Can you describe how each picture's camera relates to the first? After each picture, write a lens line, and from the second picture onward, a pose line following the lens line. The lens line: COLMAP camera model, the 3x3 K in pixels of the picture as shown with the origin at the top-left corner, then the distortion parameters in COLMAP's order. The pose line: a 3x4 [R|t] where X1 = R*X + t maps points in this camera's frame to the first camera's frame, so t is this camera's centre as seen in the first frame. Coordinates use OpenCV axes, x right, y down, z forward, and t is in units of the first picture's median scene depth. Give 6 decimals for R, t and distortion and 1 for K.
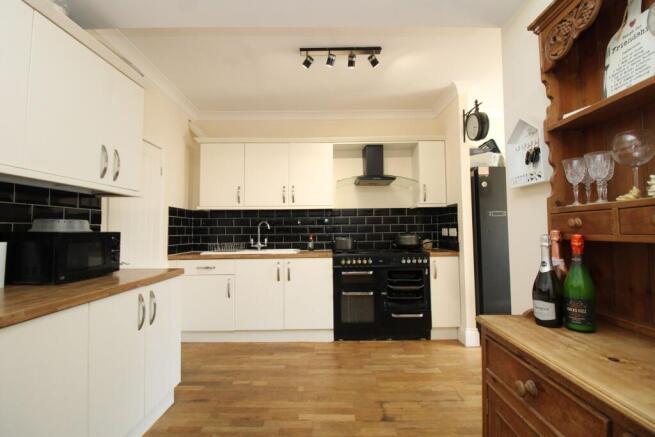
lens RADIAL K [[309.5, 0, 329.7], [0, 309.5, 216.1], [0, 0, 1]] dist [-0.000325, -0.012193]
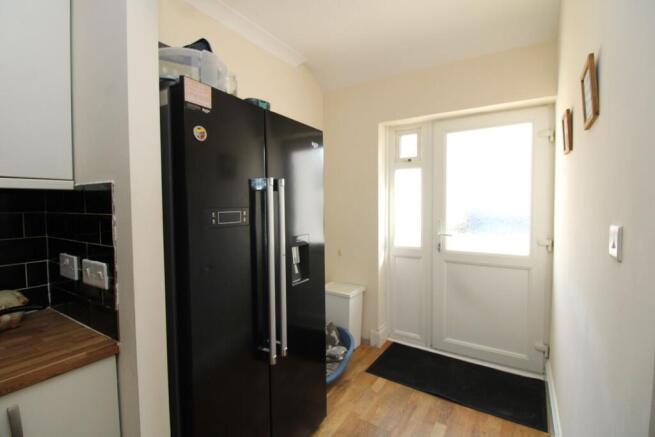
lens RADIAL K [[309.5, 0, 329.7], [0, 309.5, 216.1], [0, 0, 1]] dist [-0.000325, -0.012193]
pose [[0.530167, -0.021576, 0.847619, 0.278499], [-0.044526, 0.997588, 0.053244, -0.035665], [-0.846723, -0.065969, 0.527928, 0.683795]]
